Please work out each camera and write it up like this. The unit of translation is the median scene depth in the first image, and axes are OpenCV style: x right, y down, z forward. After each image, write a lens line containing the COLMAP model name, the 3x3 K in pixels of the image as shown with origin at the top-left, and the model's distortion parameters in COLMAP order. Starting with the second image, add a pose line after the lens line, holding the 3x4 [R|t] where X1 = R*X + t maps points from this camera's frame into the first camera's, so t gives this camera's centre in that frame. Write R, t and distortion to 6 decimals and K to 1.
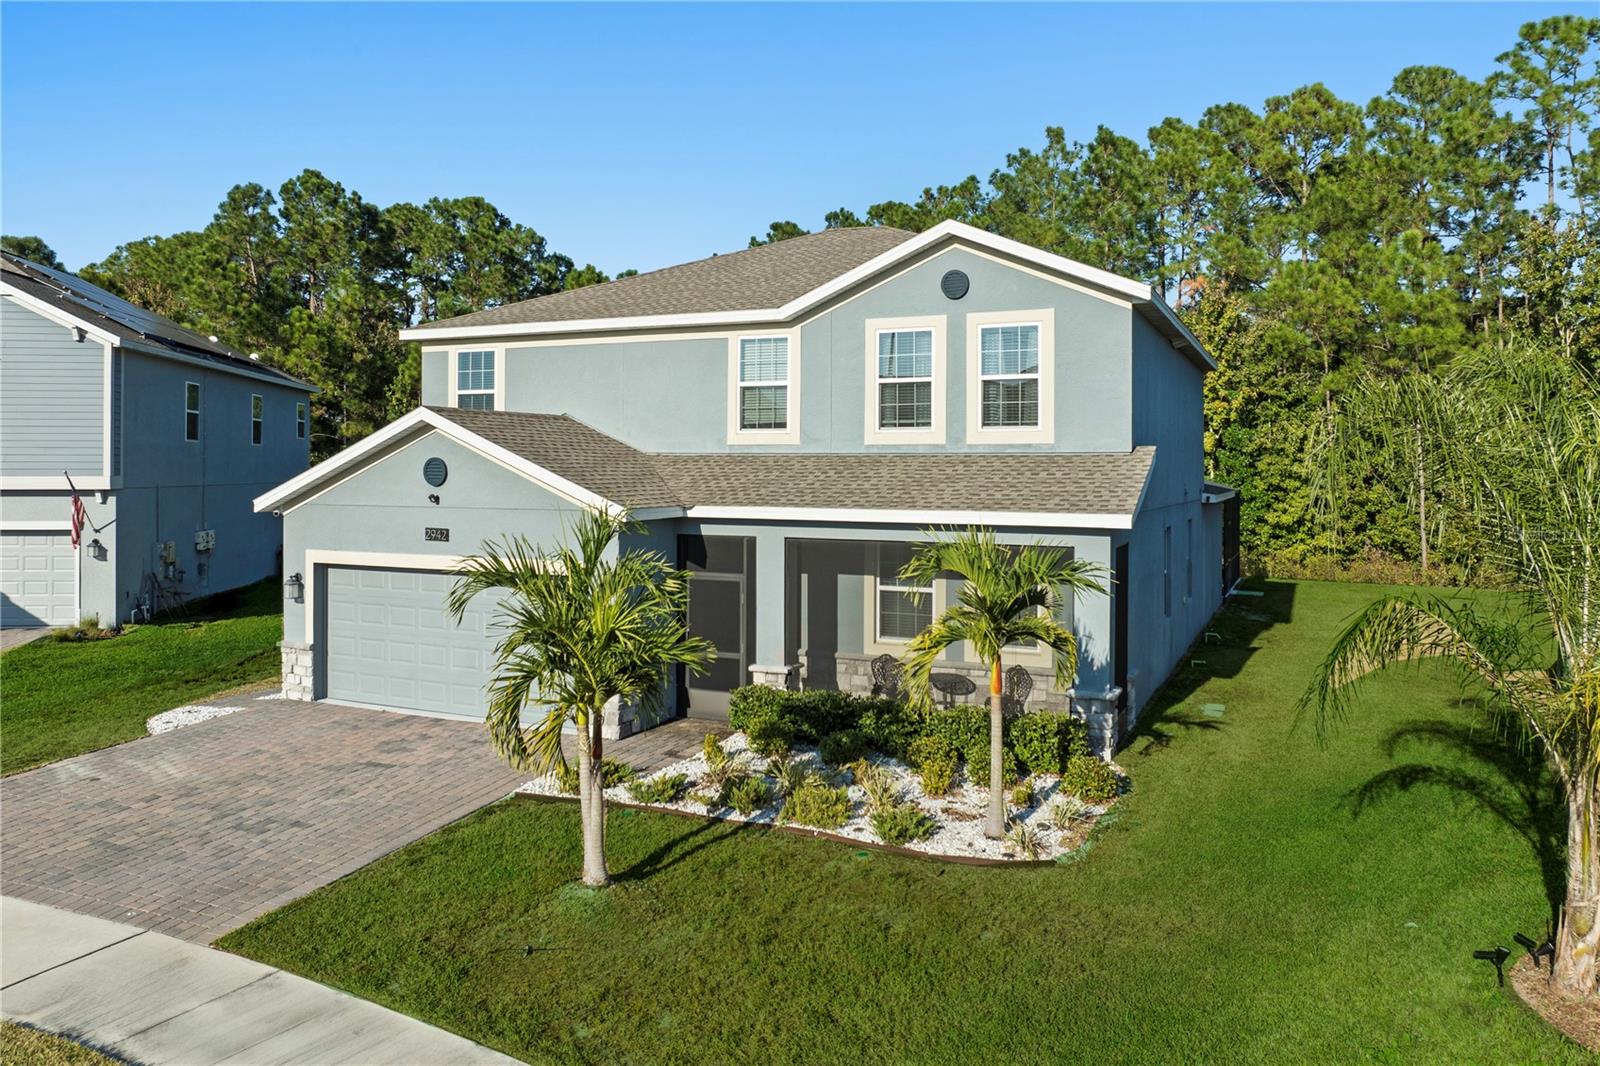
lens RADIAL K [[1160.2, 0, 797.9], [0, 1160.2, 488.4], [0, 0, 1]] dist [-0.035366, -0.001522]
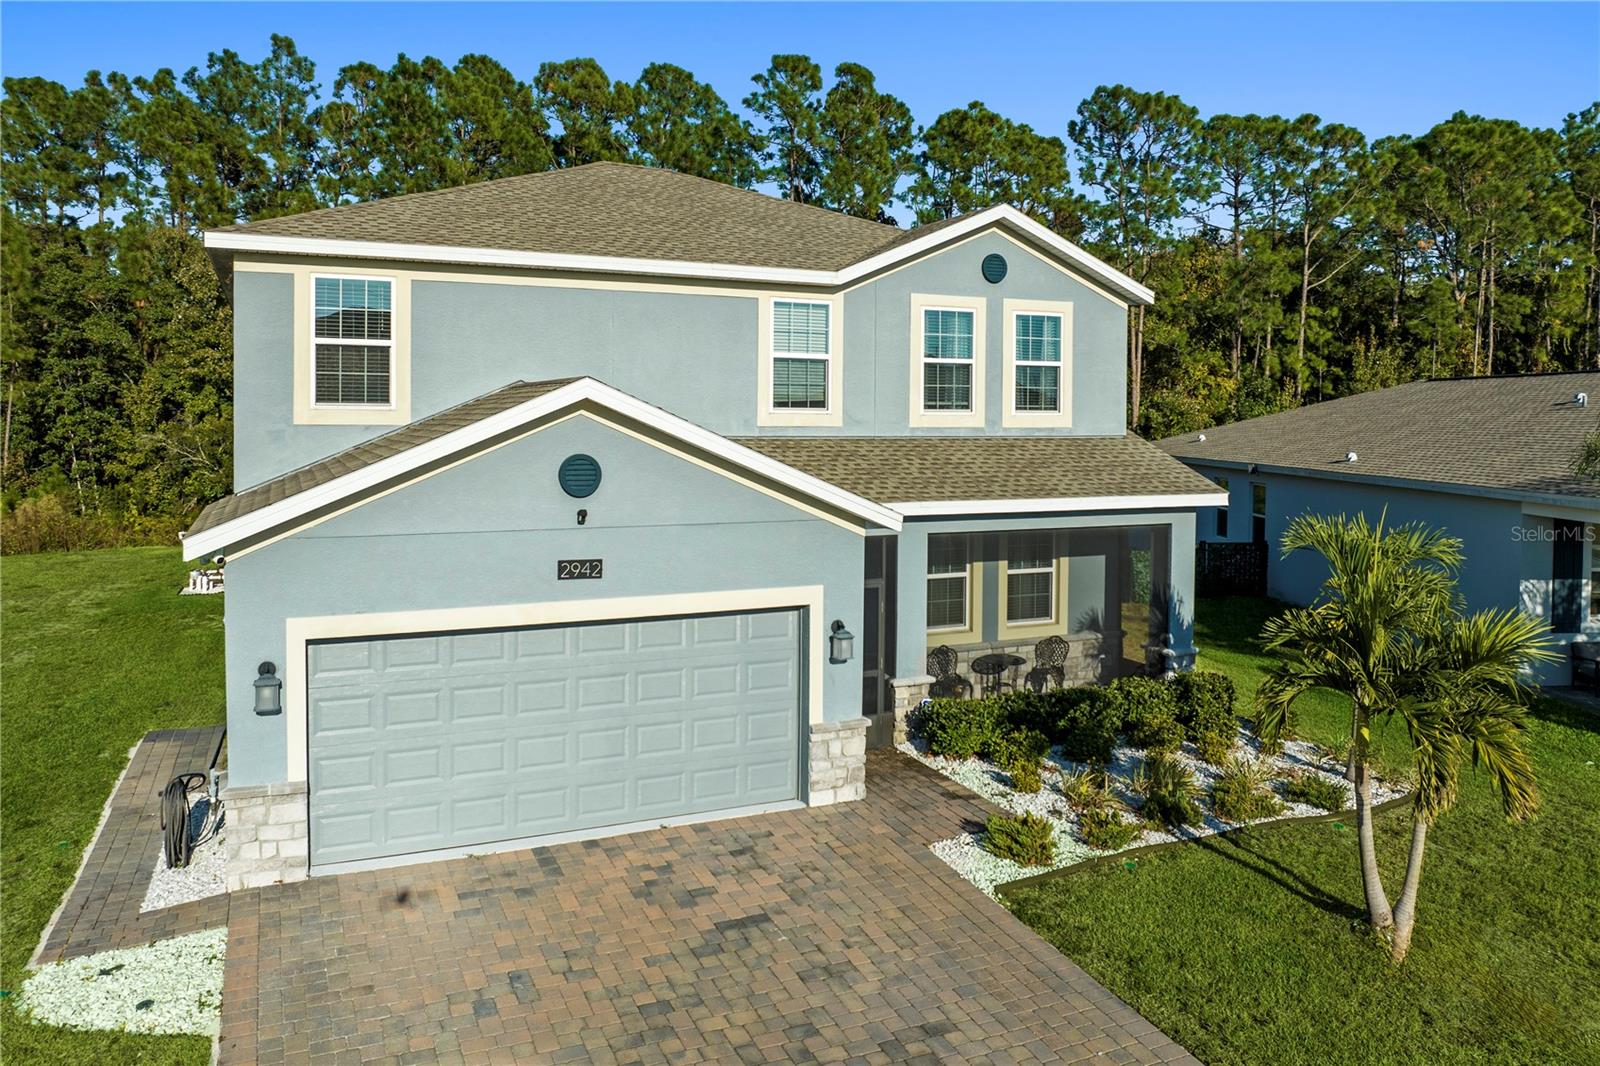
lens RADIAL K [[1153.5, 0, 793.7], [0, 1153.5, 458.4], [0, 0, 1]] dist [-0.036036, 0.000196]
pose [[0.654096, -0.028955, 0.755857, -0.712747], [0.008858, 0.999492, 0.030623, -0.042057], [-0.756360, -0.013335, 0.654020, 0.462583]]
